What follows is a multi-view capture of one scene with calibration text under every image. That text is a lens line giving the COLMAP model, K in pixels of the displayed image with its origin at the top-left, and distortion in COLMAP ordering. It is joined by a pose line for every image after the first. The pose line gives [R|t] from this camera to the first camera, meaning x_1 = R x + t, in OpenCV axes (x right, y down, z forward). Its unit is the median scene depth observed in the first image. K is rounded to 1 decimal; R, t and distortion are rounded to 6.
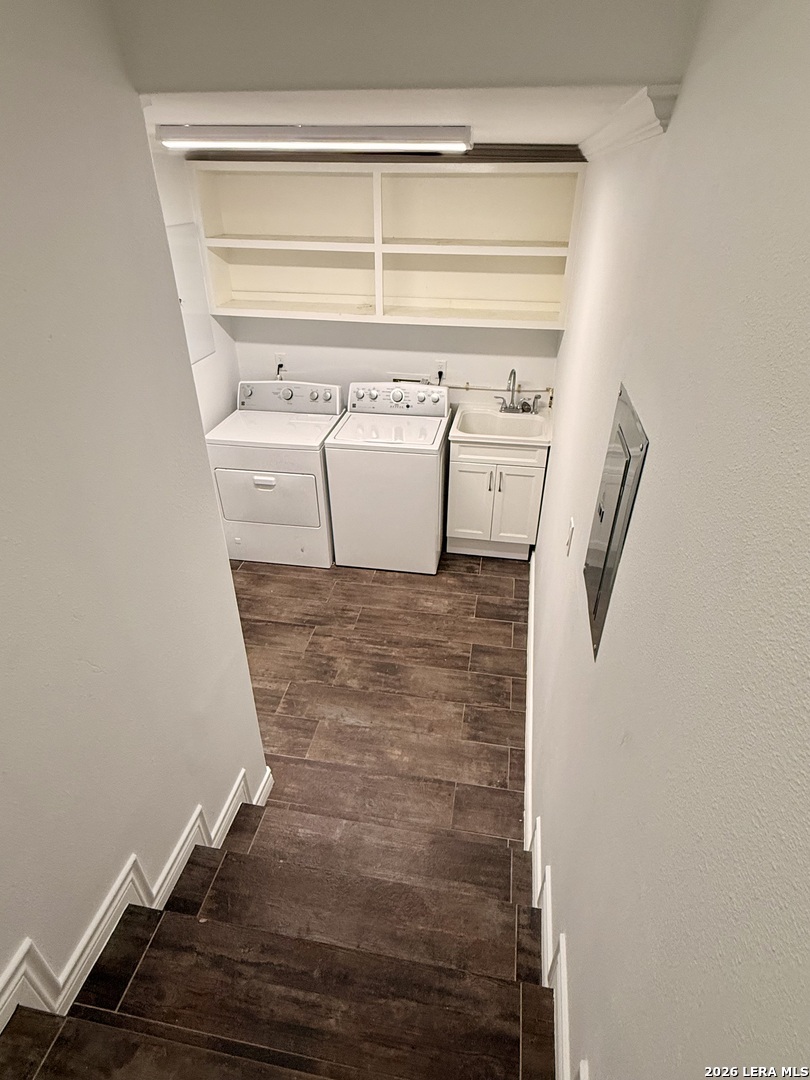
lens RADIAL K [[594.8, 0, 406.2], [0, 594.8, 540.5], [0, 0, 1]] dist [-0.004315, 0.000388]
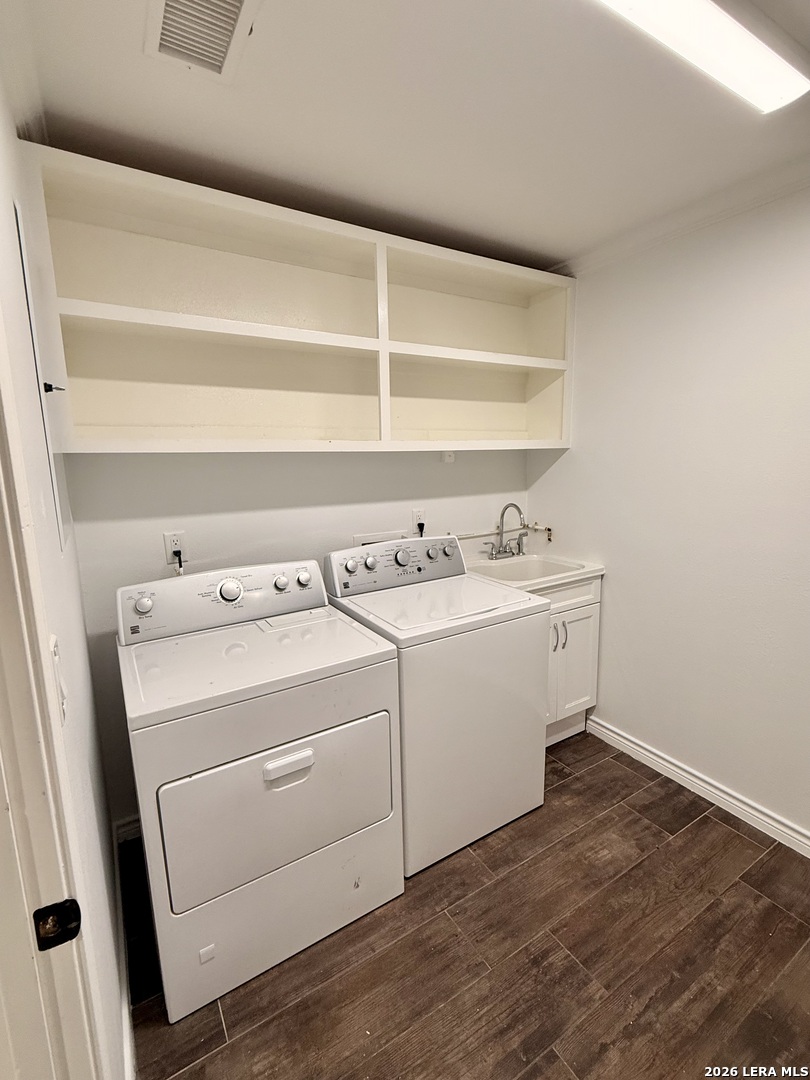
lens RADIAL K [[498.6, 0, 406.1], [0, 498.6, 539.1], [0, 0, 1]] dist [0.002589, 0.000375]
pose [[0.744514, -0.128643, 0.655096, -0.395319], [0.368873, 0.897140, -0.243049, -0.128354], [-0.556446, 0.422600, 0.715386, 0.607743]]
